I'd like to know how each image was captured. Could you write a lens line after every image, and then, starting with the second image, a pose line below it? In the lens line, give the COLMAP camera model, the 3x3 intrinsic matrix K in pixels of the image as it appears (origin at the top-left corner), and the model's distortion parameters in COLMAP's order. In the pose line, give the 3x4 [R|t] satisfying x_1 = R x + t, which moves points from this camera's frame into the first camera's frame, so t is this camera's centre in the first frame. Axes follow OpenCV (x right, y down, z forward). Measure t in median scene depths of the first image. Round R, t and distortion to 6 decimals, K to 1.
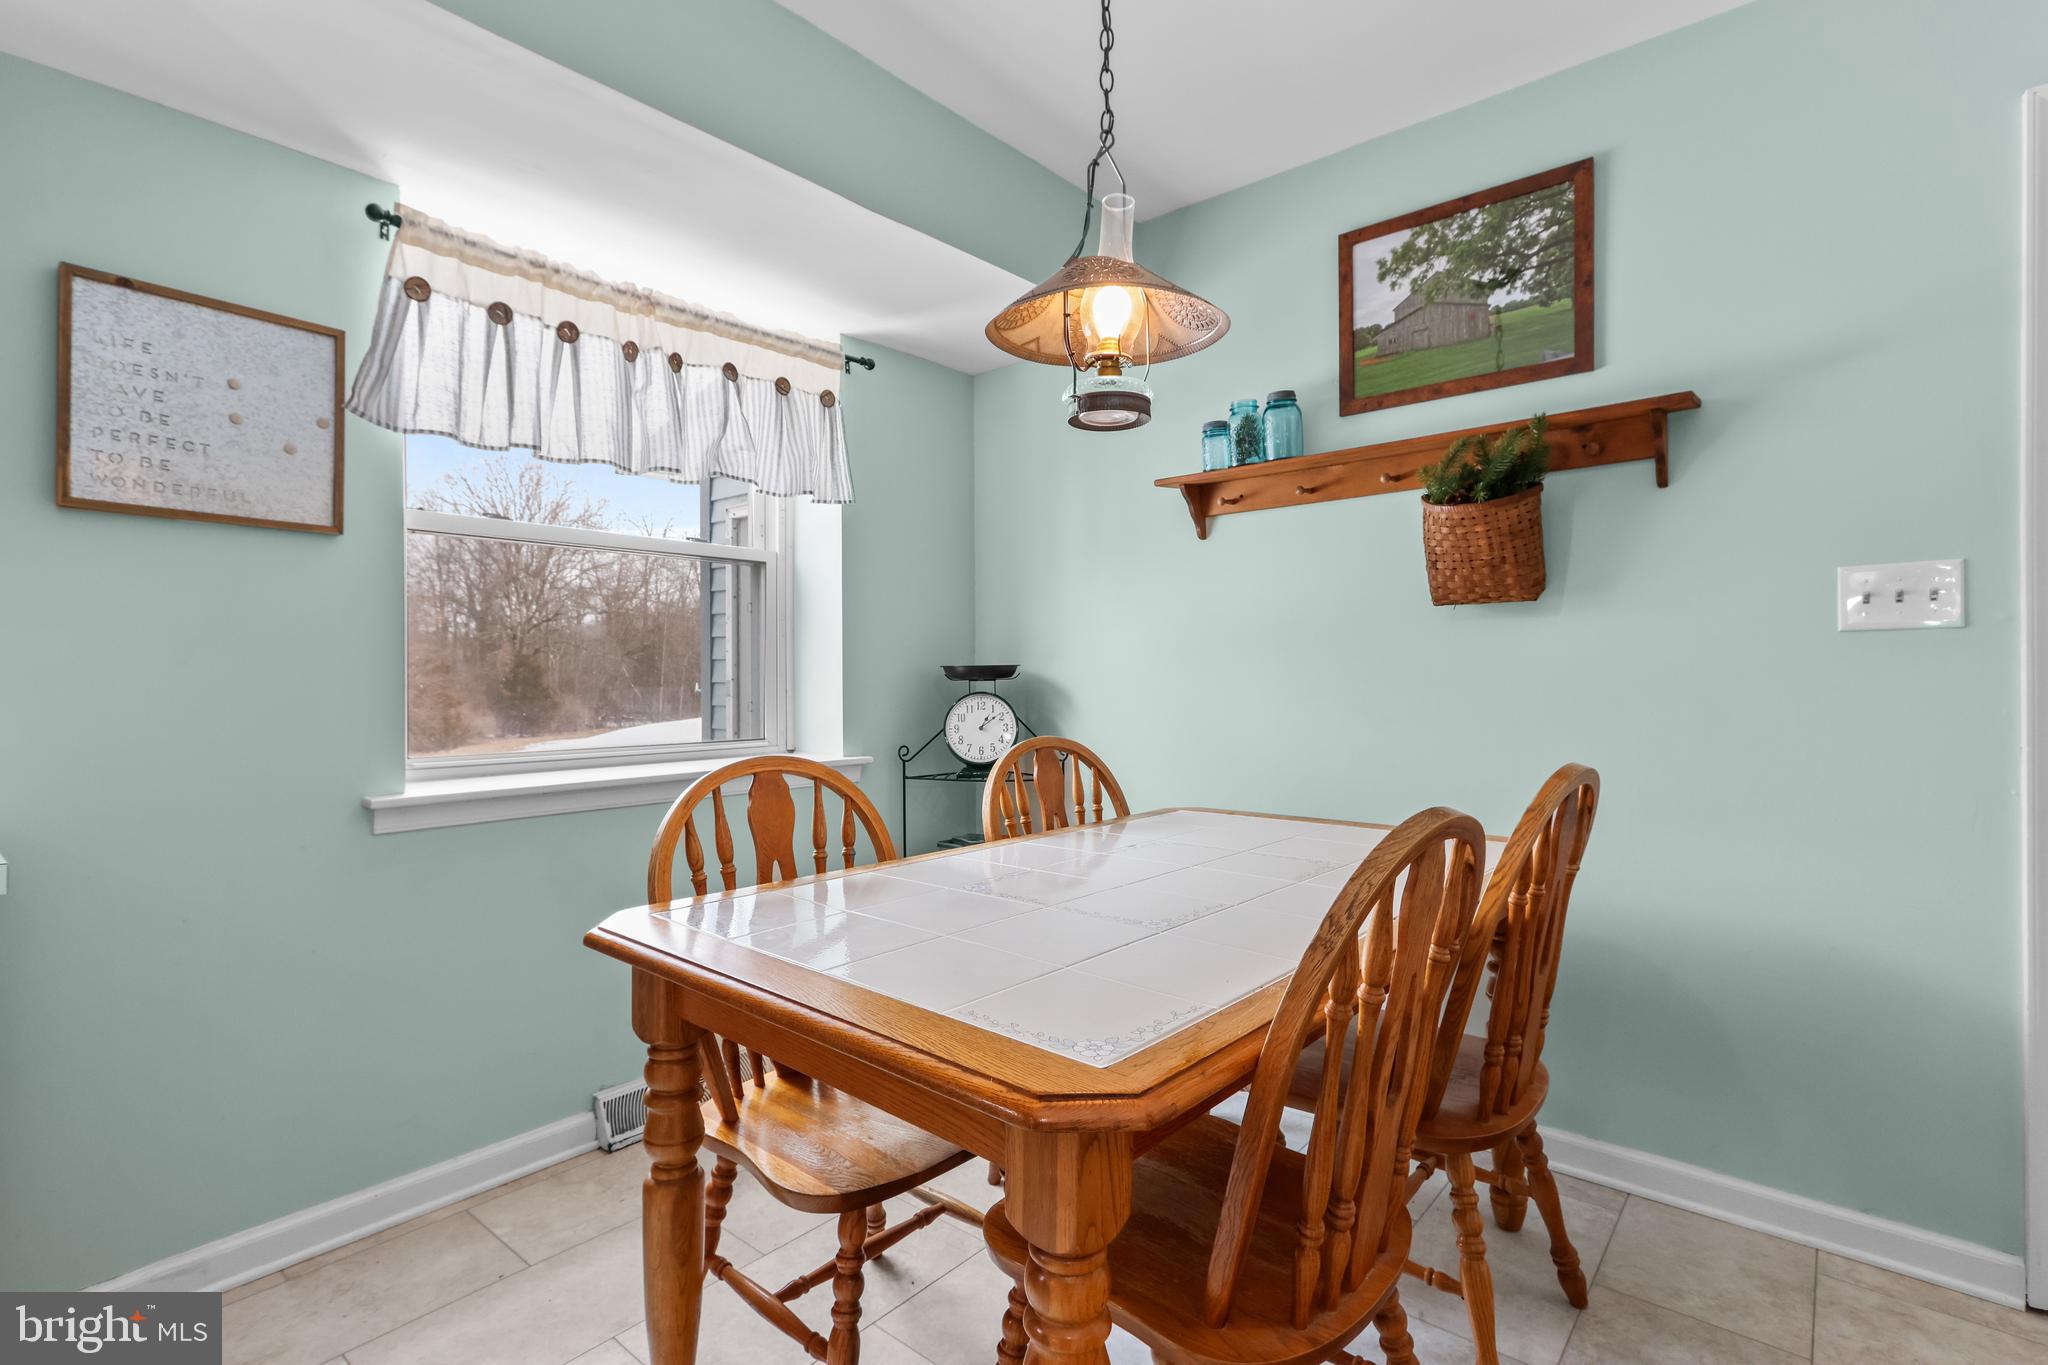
lens RADIAL K [[972.4, 0, 1007.0], [0, 972.4, 682.7], [0, 0, 1]] dist [0.001713, 0.000161]
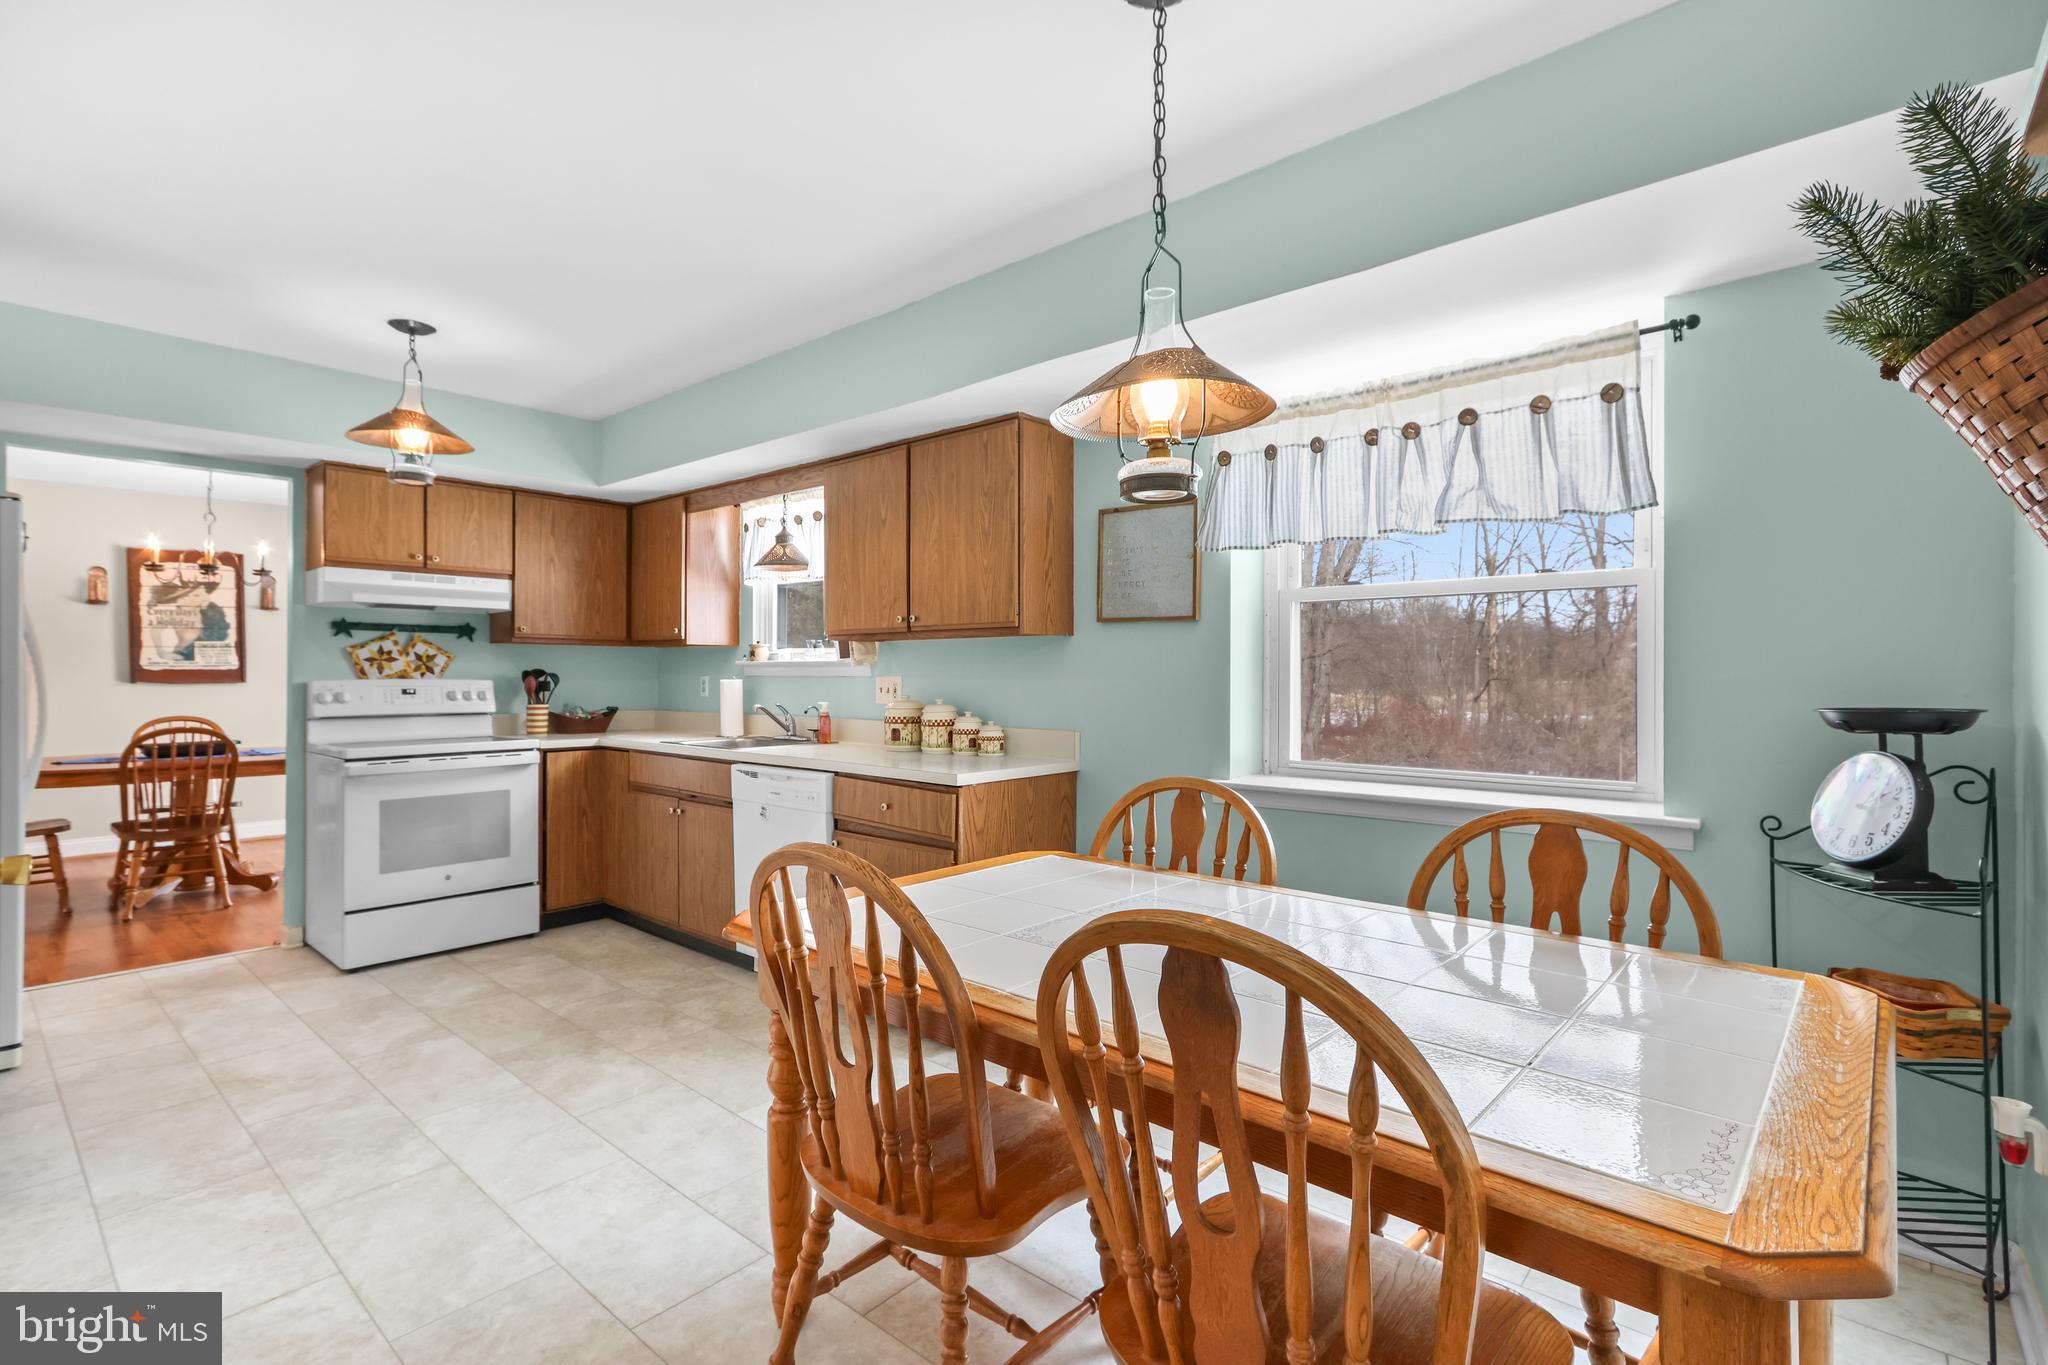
lens RADIAL K [[958.7, 0, 1036.7], [0, 958.7, 673.4], [0, 0, 1]] dist [-0.010732, 0.000113]
pose [[0.003124, 0.002593, -0.999992, 0.805529], [-0.004347, 0.999987, 0.002580, -0.052525], [0.999986, 0.004339, 0.003135, 0.595762]]
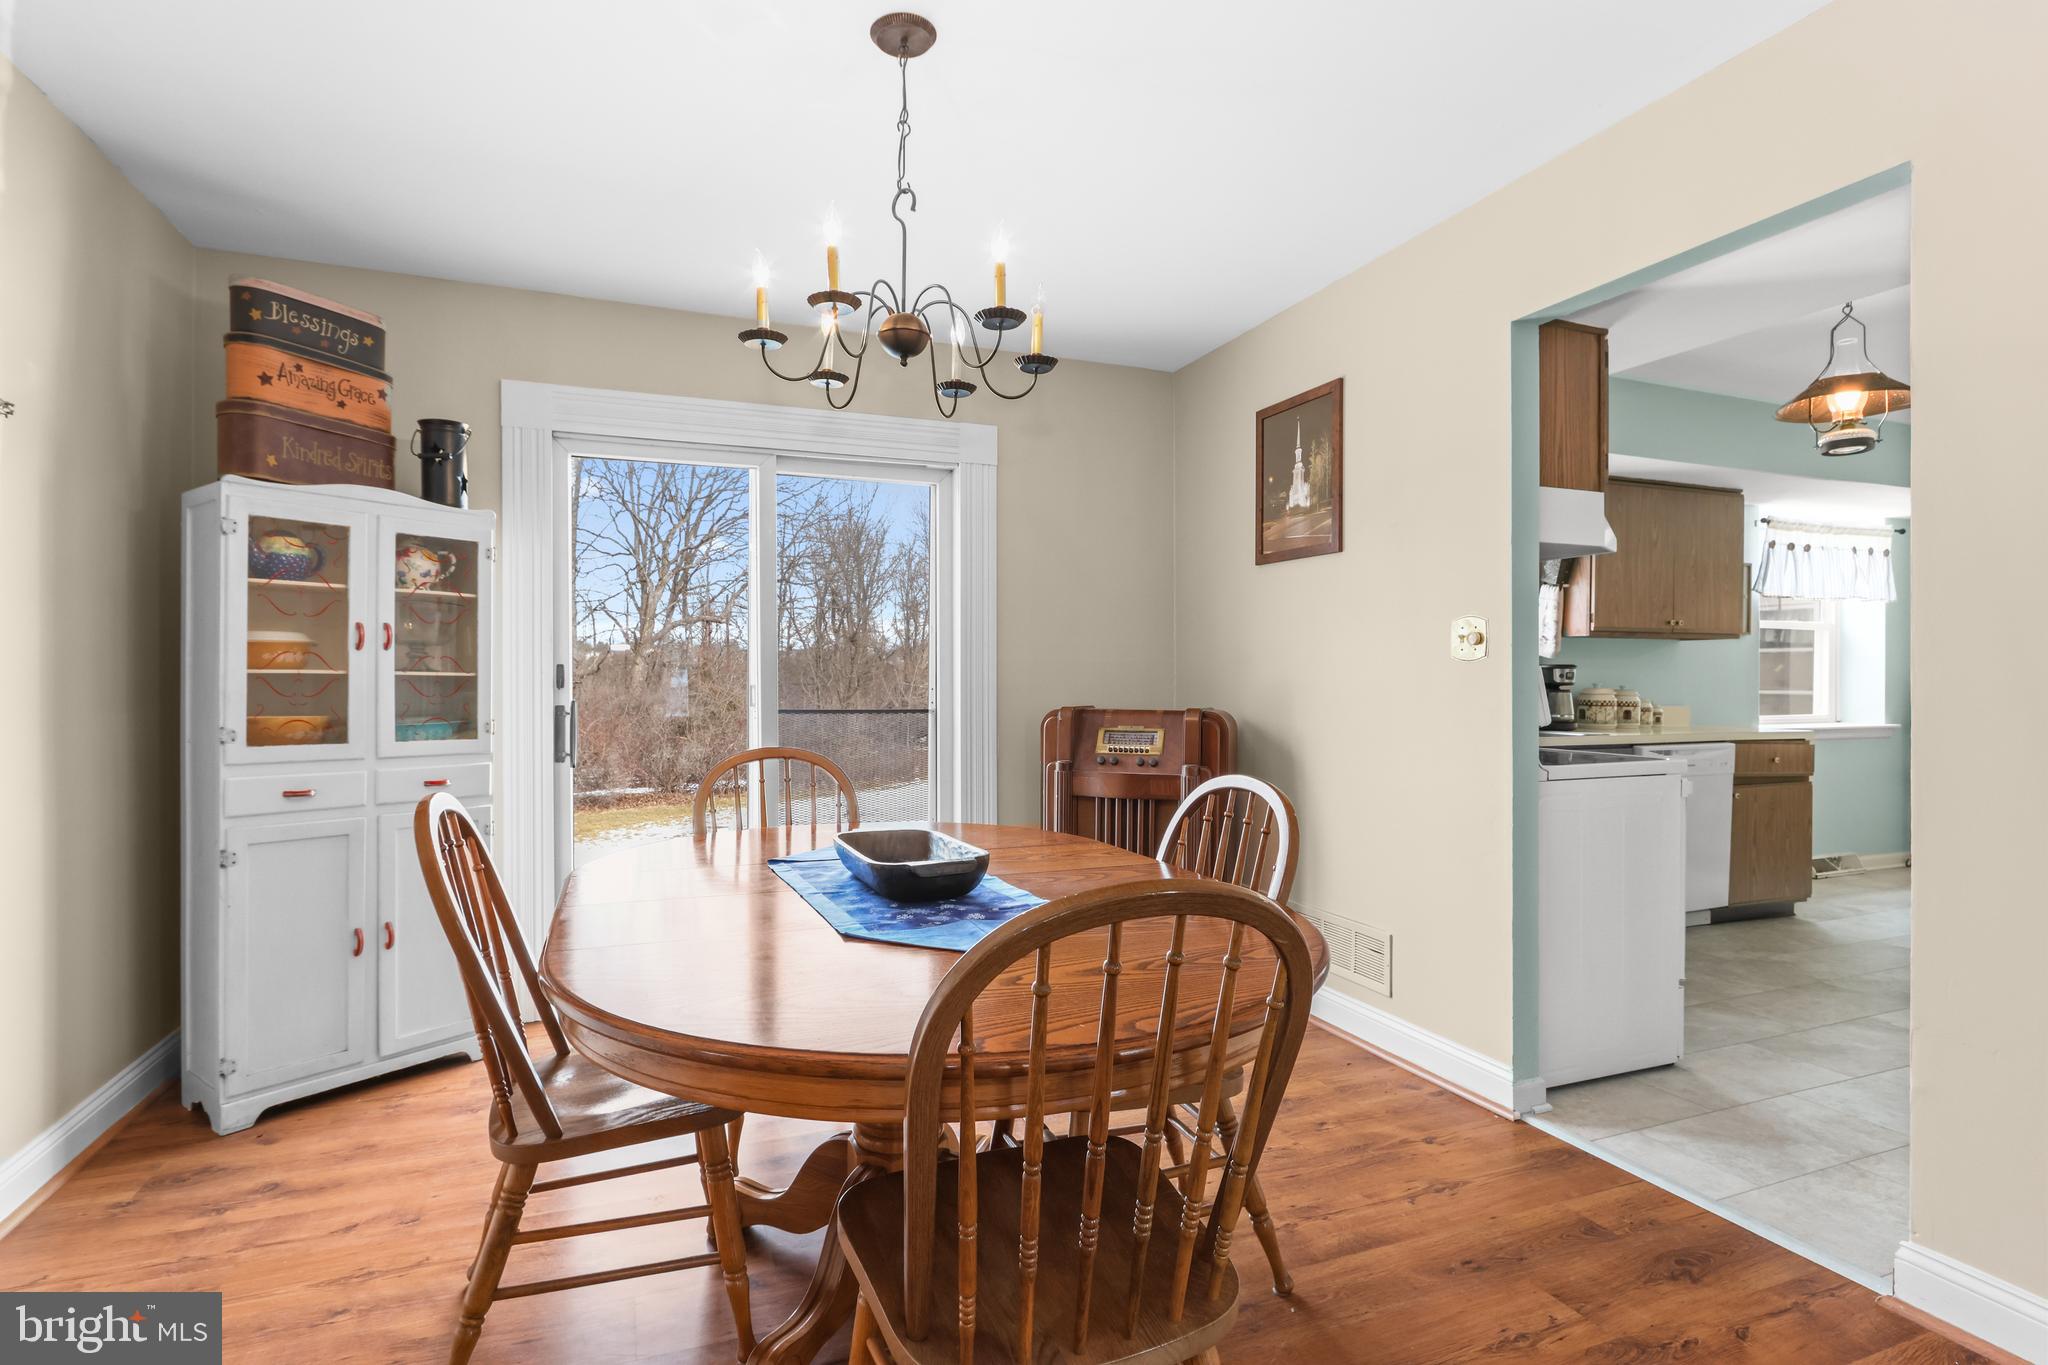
lens RADIAL K [[1016.4, 0, 1024.0], [0, 1016.4, 682.5], [0, 0, 1]] dist [0.003523, 0.001297]
pose [[0.895112, 0.006886, -0.445789, -1.048139], [-0.006083, 0.999976, 0.003233, -0.008869], [0.445801, -0.000182, 0.895132, -2.173602]]
